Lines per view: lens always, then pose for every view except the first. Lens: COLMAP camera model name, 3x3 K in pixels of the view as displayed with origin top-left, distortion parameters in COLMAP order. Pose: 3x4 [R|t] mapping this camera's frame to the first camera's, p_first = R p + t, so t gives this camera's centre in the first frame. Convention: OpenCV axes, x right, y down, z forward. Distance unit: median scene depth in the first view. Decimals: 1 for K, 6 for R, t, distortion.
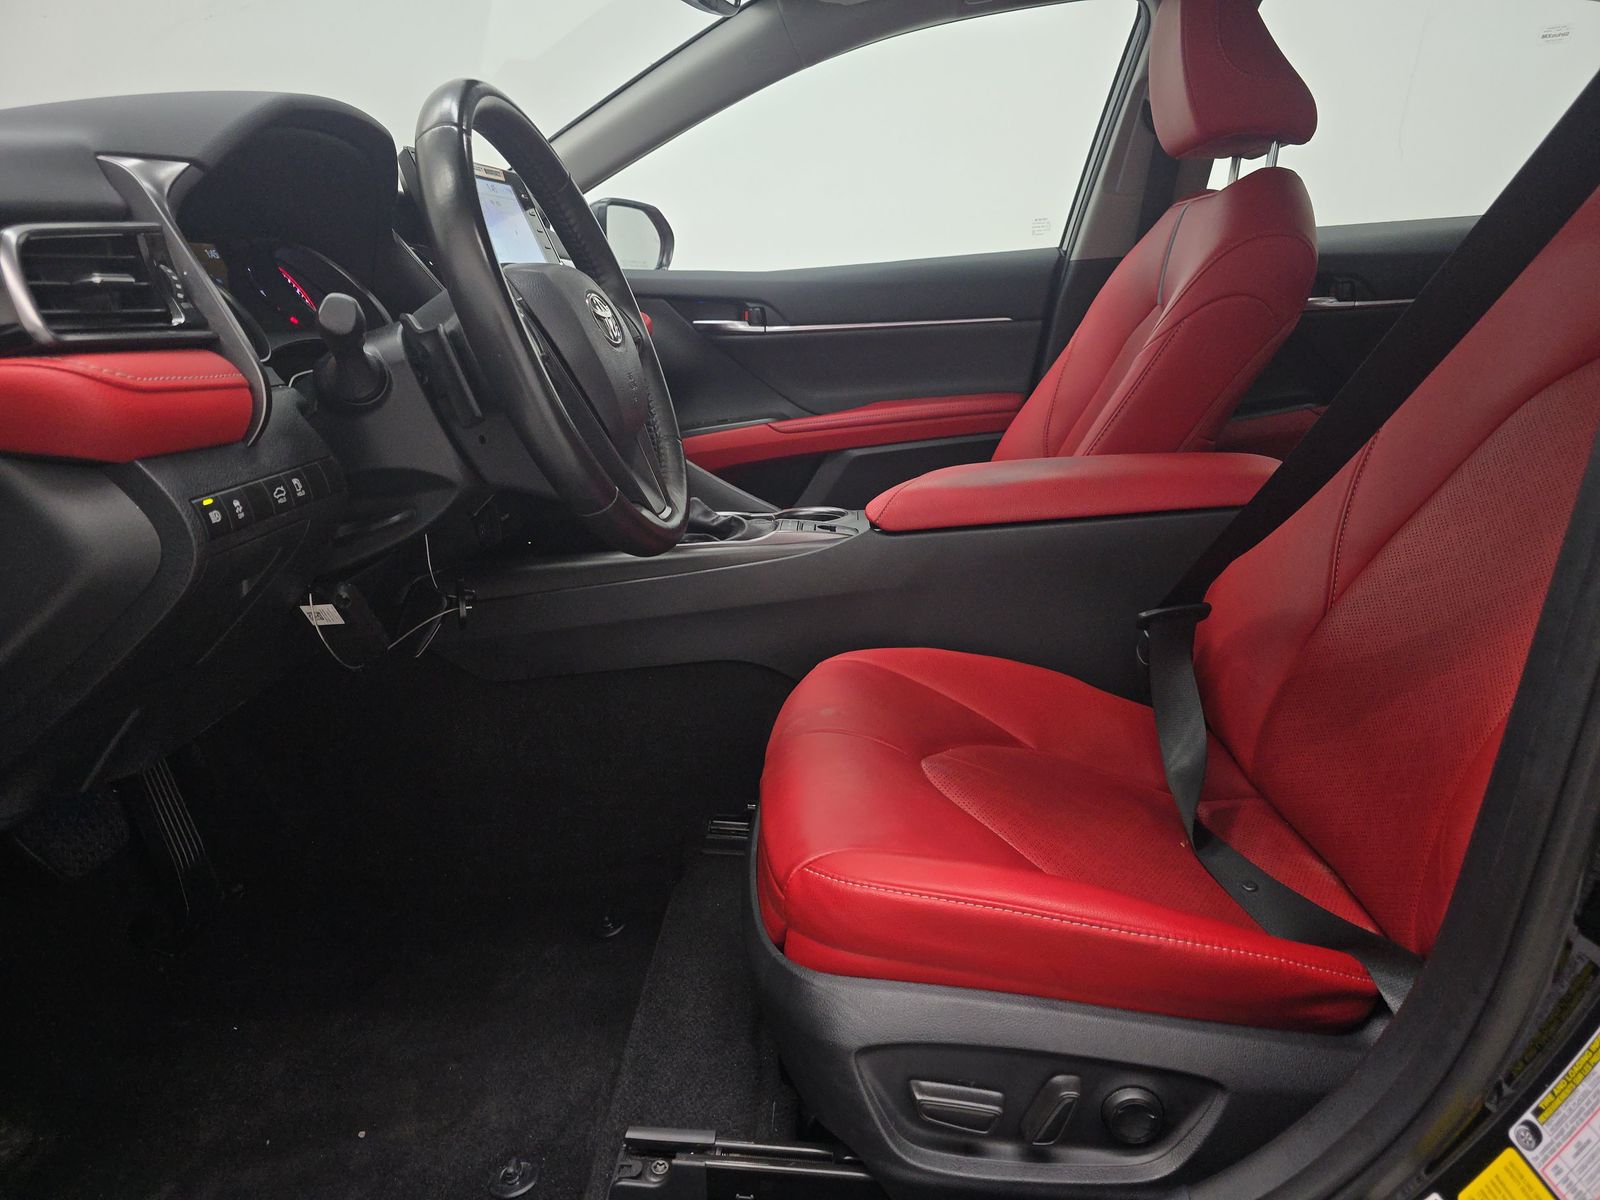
lens RADIAL K [[1068.5, 0, 824.9], [0, 1068.5, 599.6], [0, 0, 1]] dist [0.058647, -0.055228]
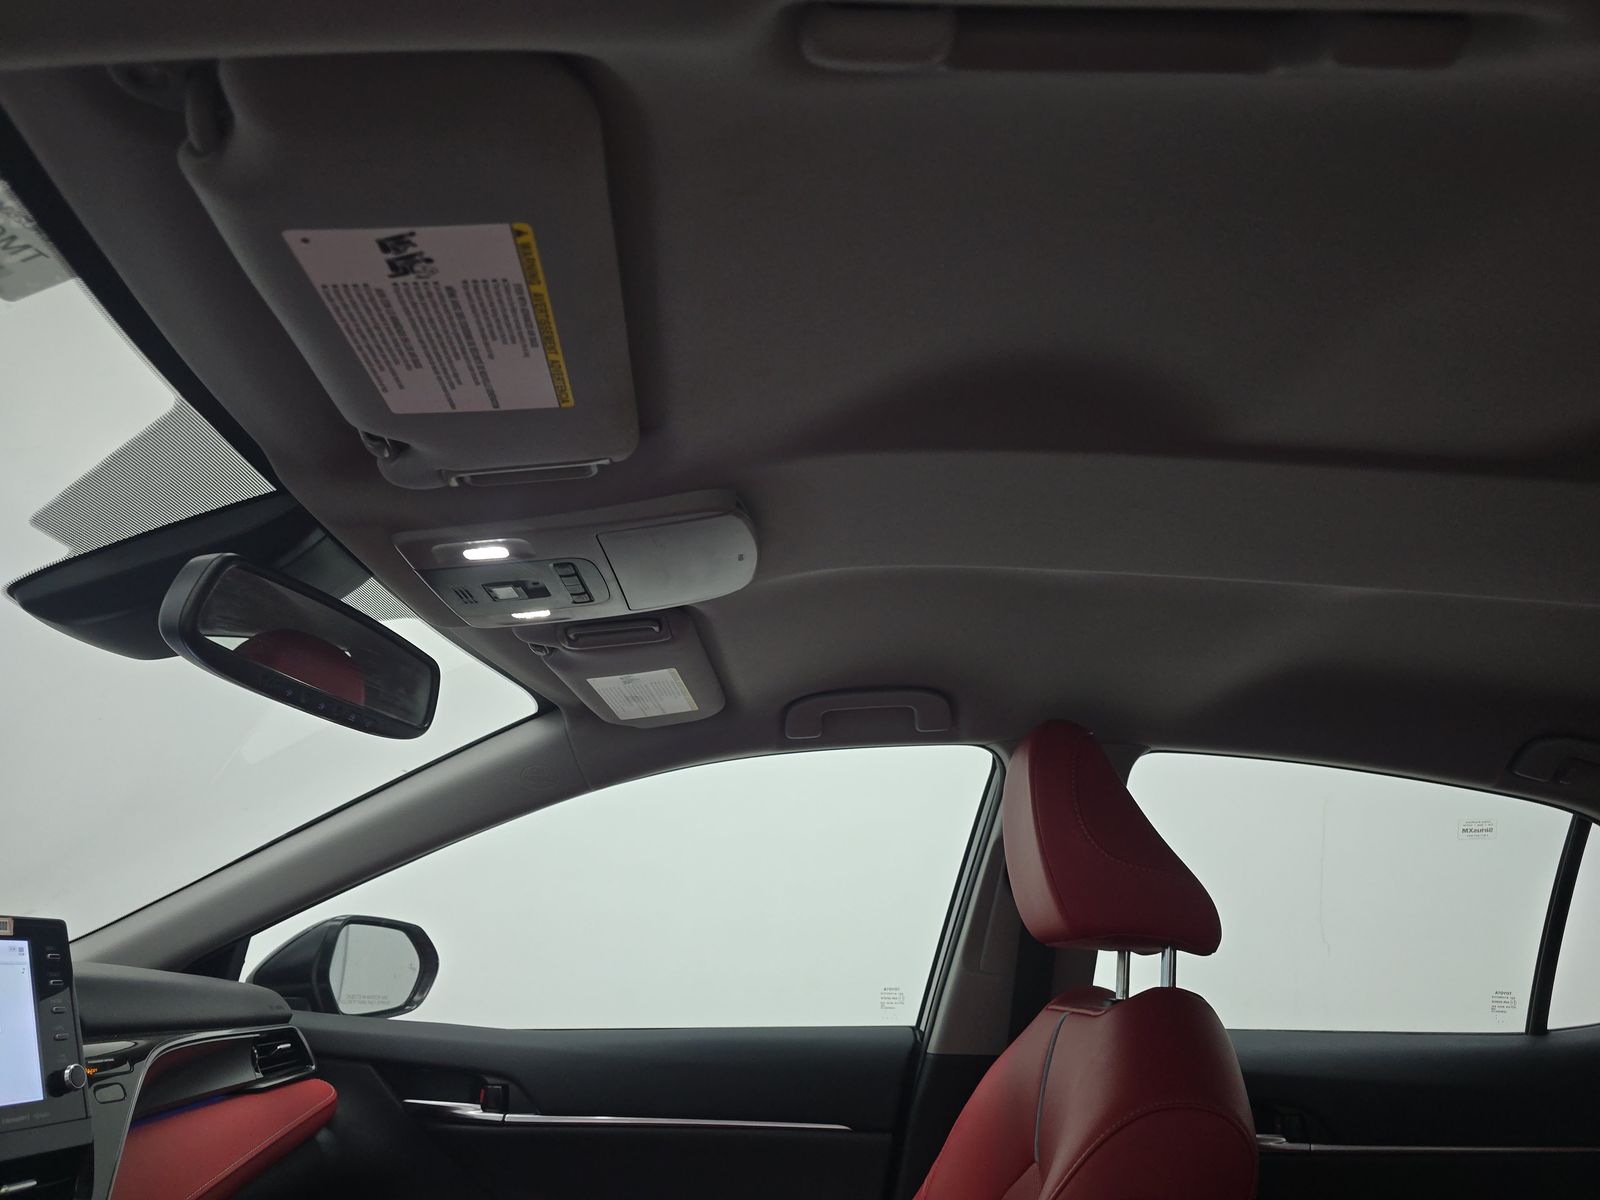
lens RADIAL K [[1068.5, 0, 824.9], [0, 1068.5, 599.6], [0, 0, 1]] dist [0.058647, -0.055228]
pose [[0.995267, 0.088972, 0.039084, 0.097766], [-0.051144, 0.821555, -0.567831, -0.140367], [-0.082630, 0.563144, 0.822217, 0.208058]]
